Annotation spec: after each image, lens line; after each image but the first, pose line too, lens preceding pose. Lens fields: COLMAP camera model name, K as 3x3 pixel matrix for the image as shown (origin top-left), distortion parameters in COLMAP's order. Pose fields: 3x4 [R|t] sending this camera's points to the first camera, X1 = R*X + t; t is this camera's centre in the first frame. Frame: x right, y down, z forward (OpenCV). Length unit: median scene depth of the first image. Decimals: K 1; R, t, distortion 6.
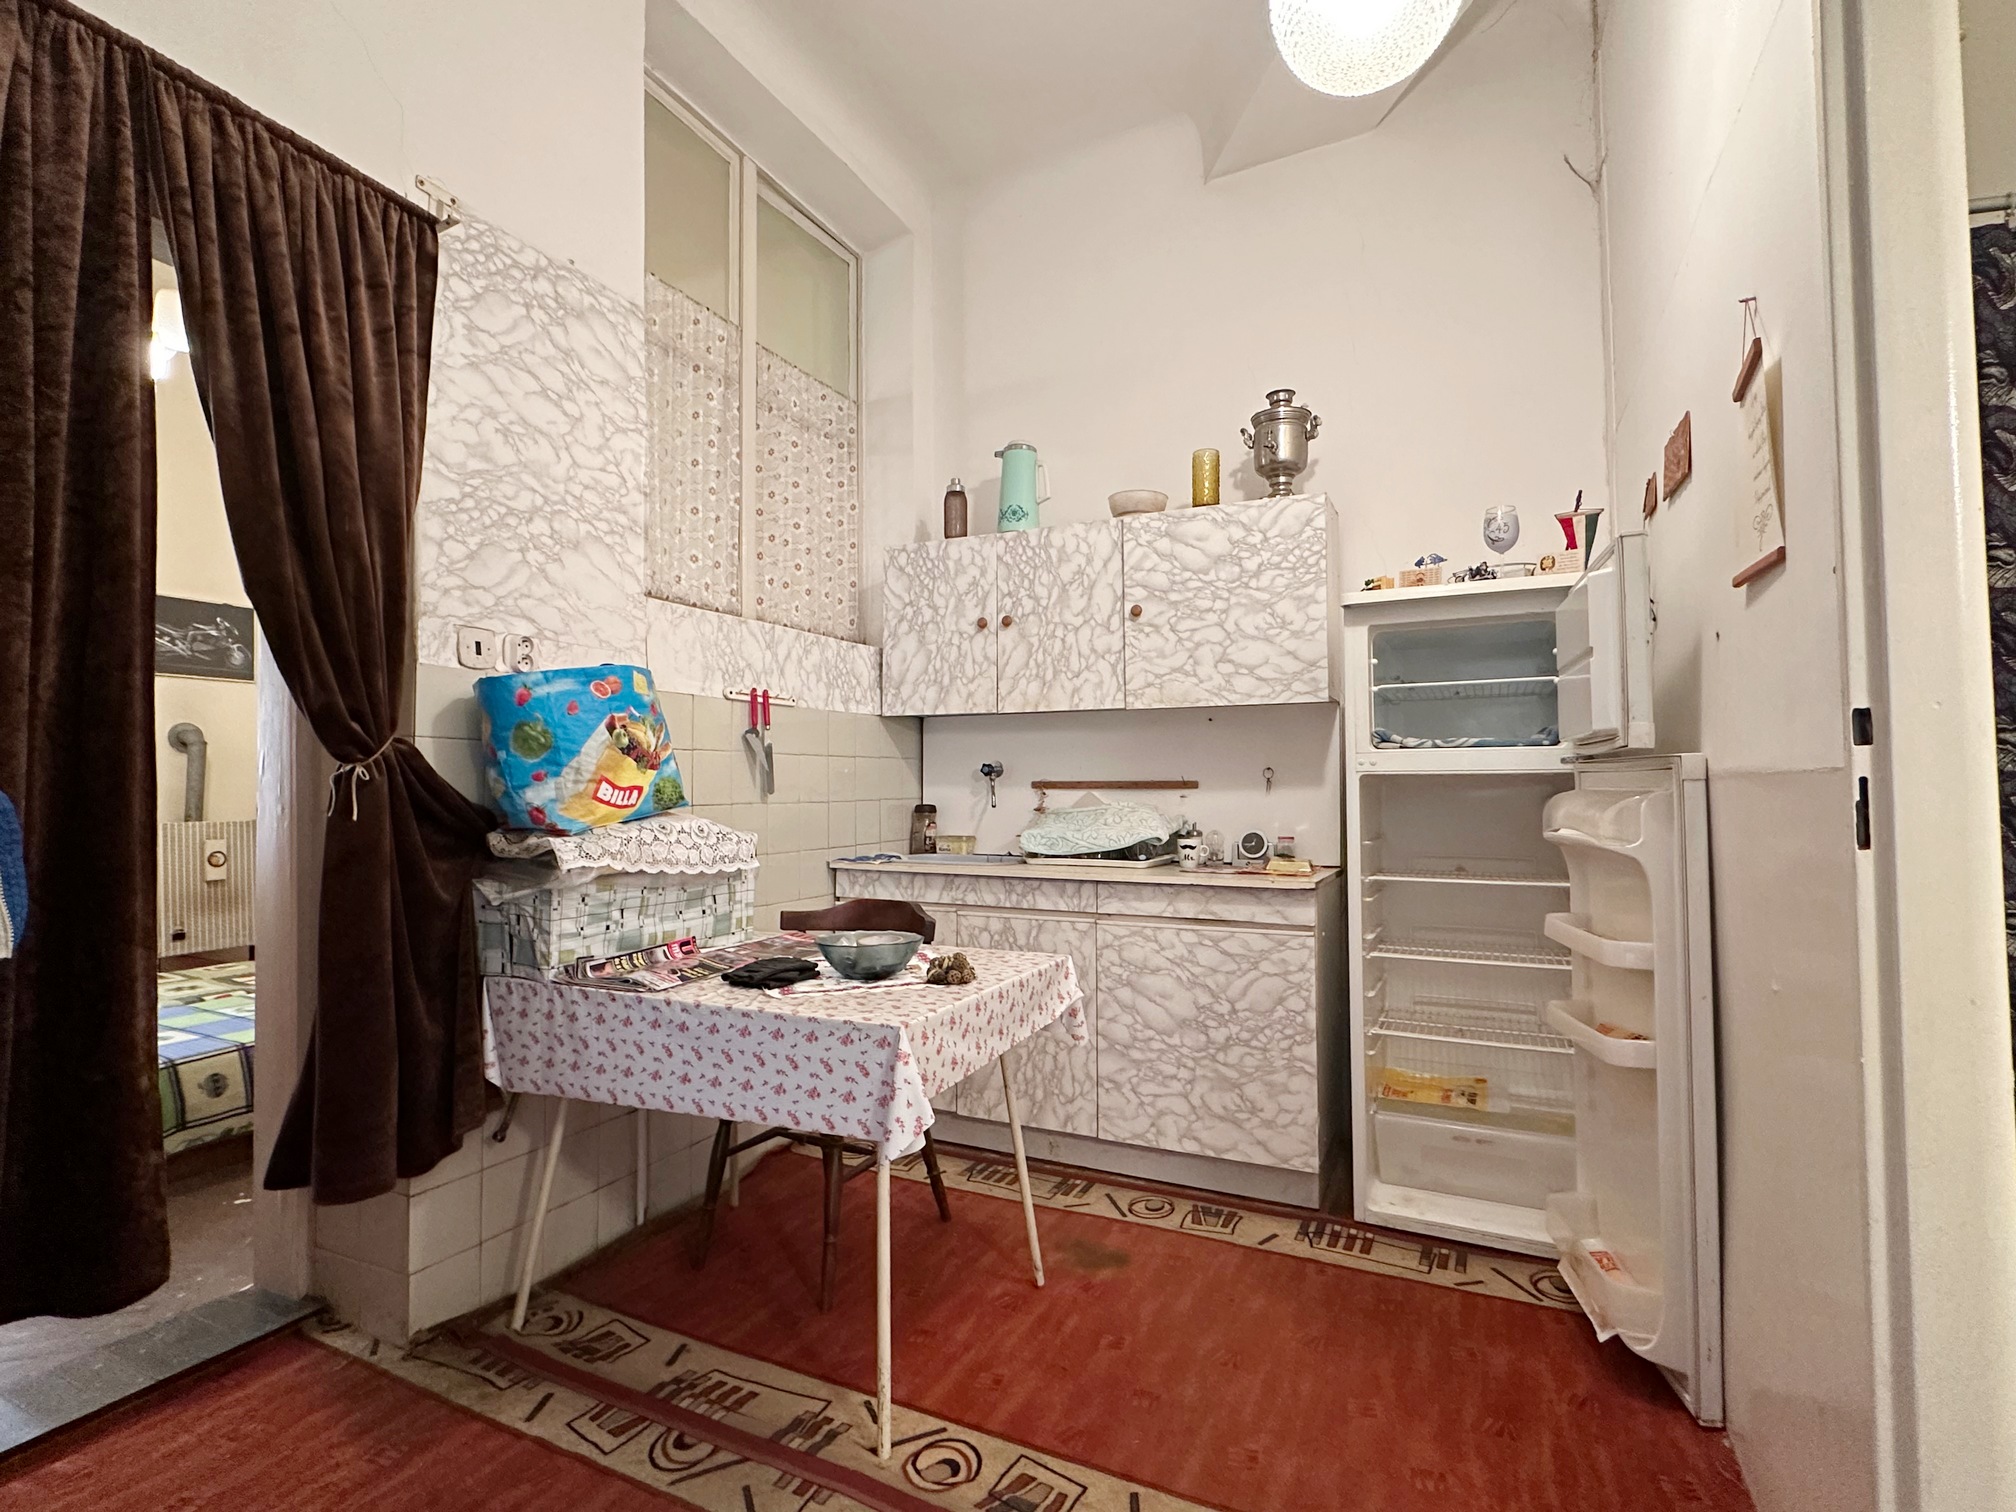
lens RADIAL K [[939.0, 0, 1005.5], [0, 939.0, 765.1], [0, 0, 1]] dist [-0.001926, -0.000163]
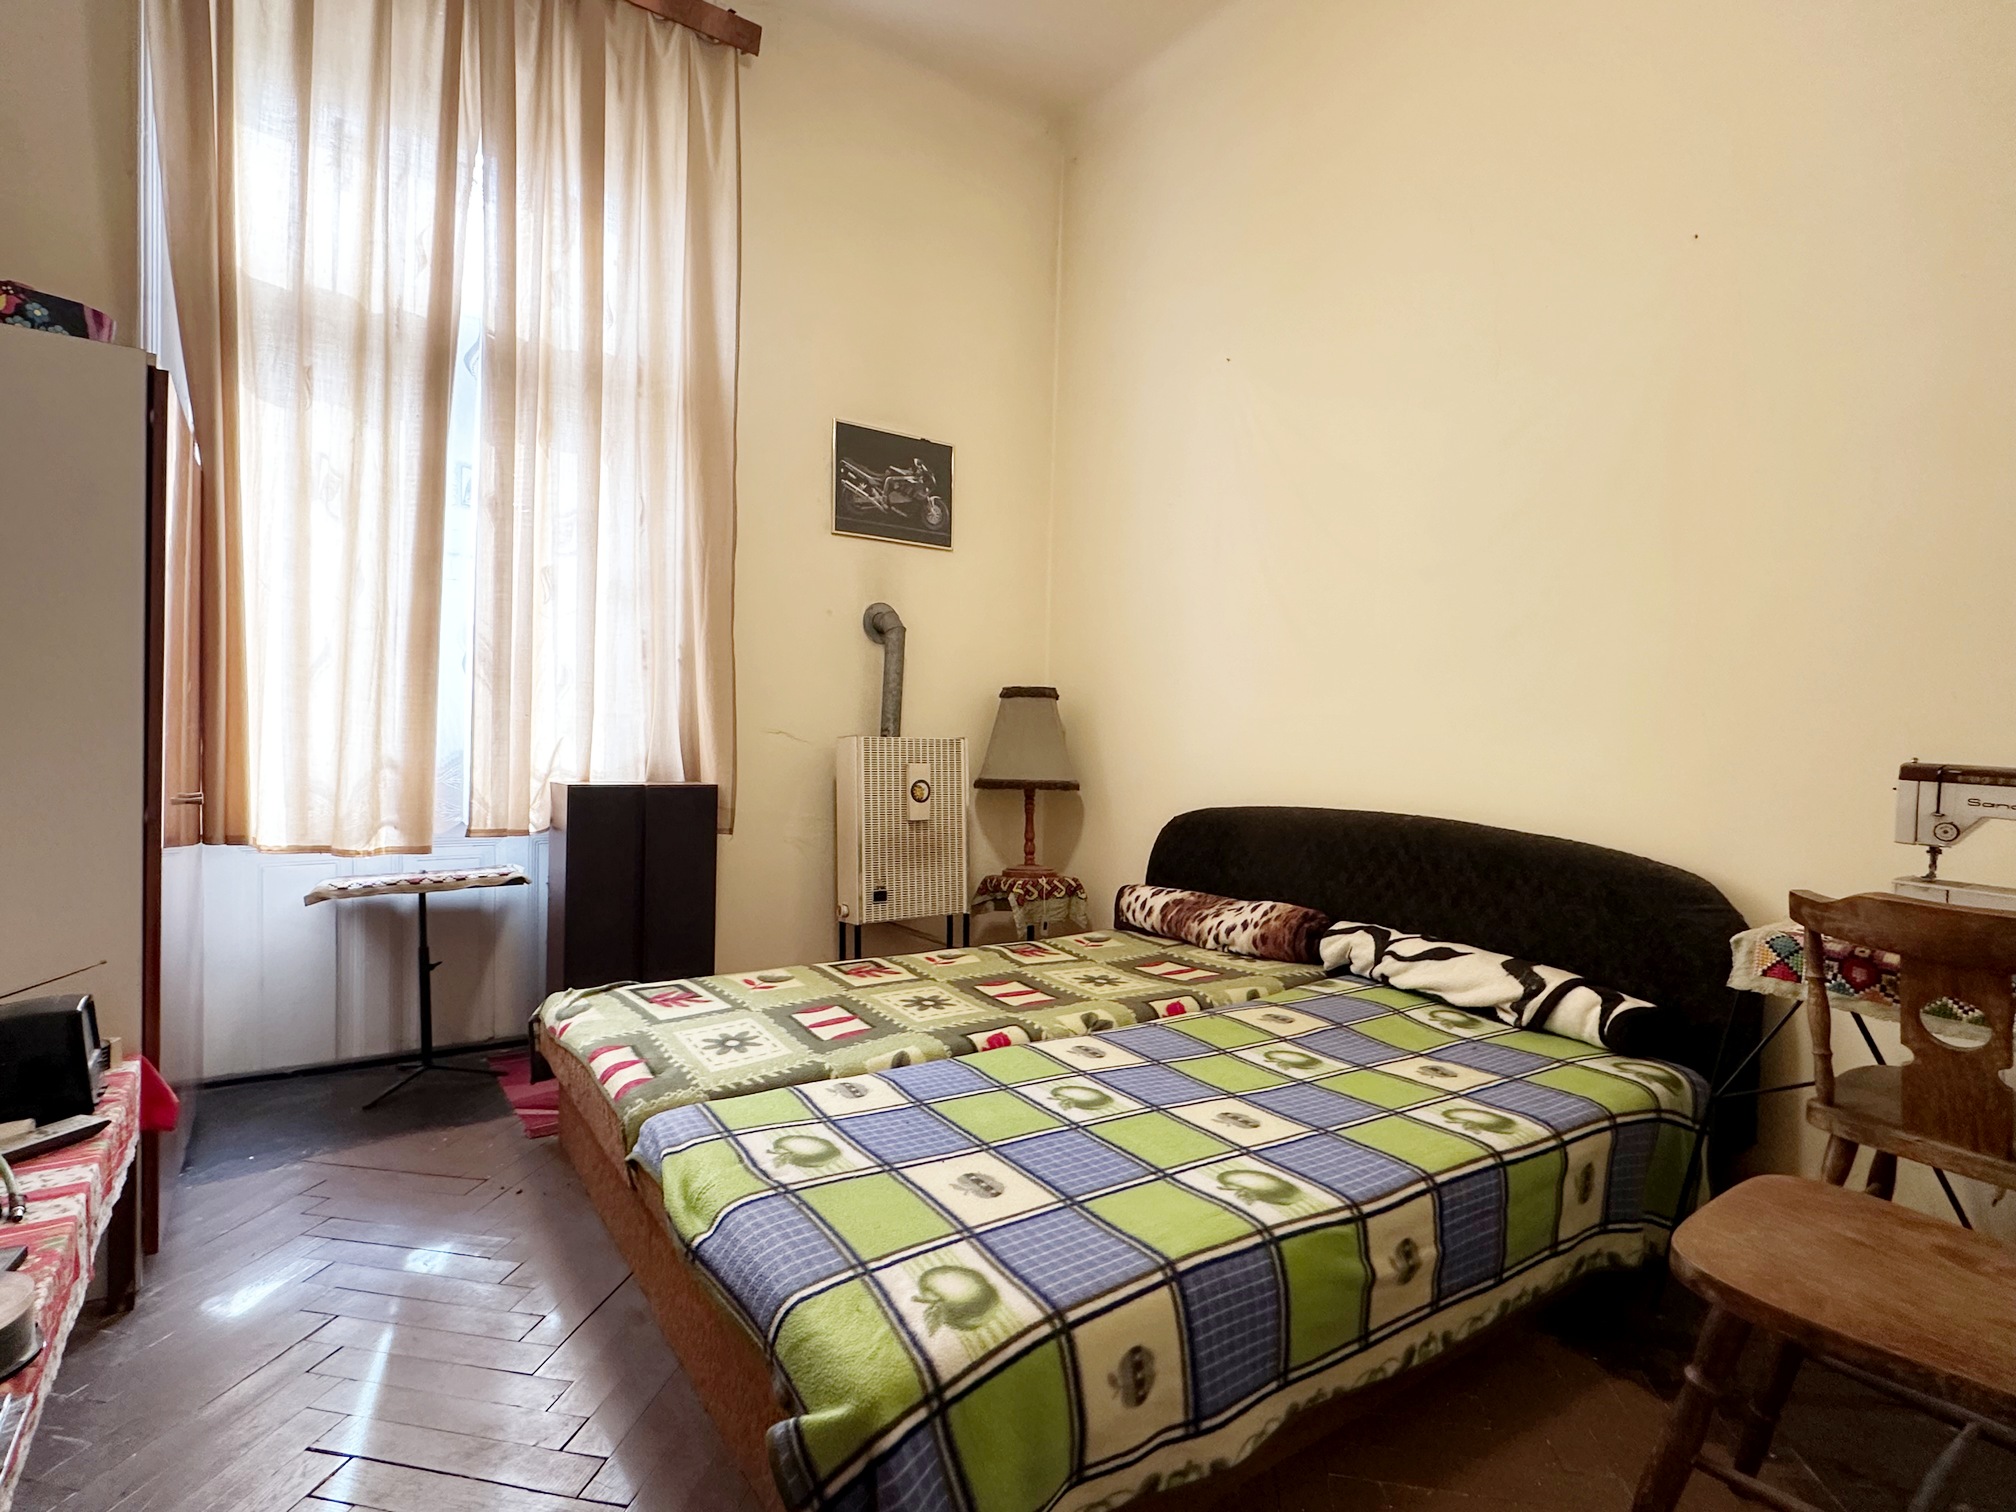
lens RADIAL K [[1016.2, 0, 1006.6], [0, 1016.2, 750.9], [0, 0, 1]] dist [-0.000083, -0.000047]
pose [[0.874353, 0.036858, -0.483889, -0.404723], [-0.016170, 0.998771, 0.046858, 0.032282], [0.485021, -0.033146, 0.873874, 0.352843]]
